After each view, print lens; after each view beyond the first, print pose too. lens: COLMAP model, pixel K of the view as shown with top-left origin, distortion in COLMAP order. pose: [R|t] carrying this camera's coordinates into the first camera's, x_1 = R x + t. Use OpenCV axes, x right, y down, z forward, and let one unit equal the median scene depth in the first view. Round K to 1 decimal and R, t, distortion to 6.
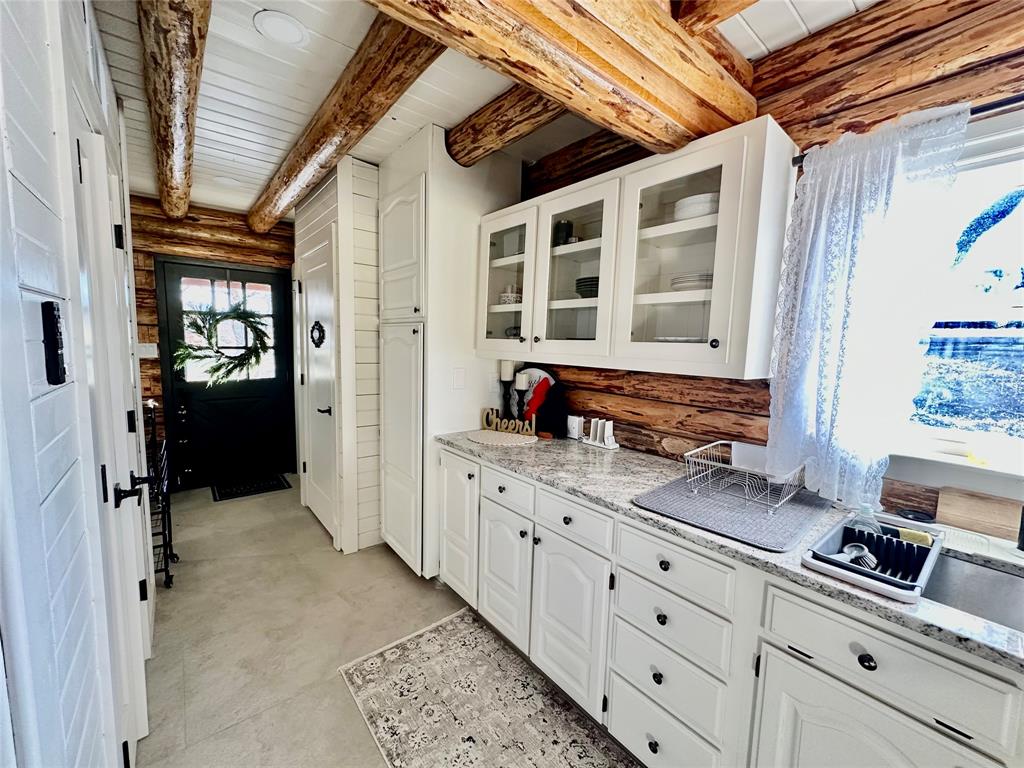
lens RADIAL K [[408.2, 0, 511.3], [0, 408.2, 386.2], [0, 0, 1]] dist [-0.003558, 0.000406]
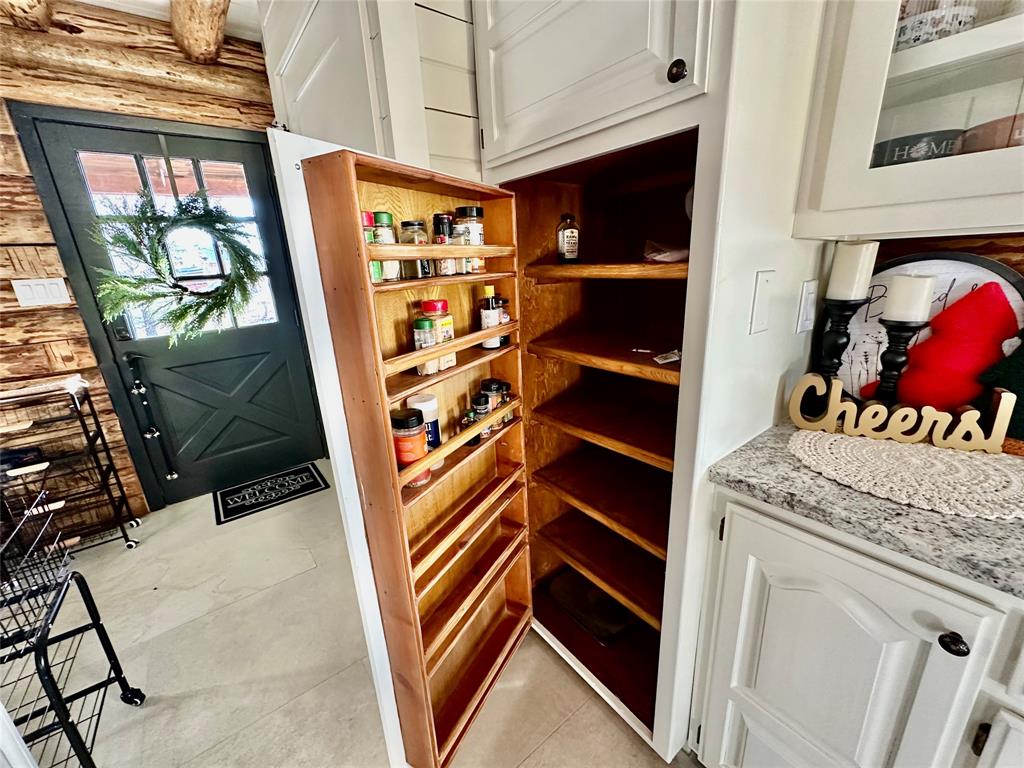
lens RADIAL K [[408.2, 0, 512.9], [0, 408.2, 384.9], [0, 0, 1]] dist [-0.003558, 0.000406]
pose [[0.997093, -0.062203, -0.044005, -0.212842], [0.069294, 0.980442, 0.184206, -0.018239], [0.031686, -0.186719, 0.981902, 0.408930]]
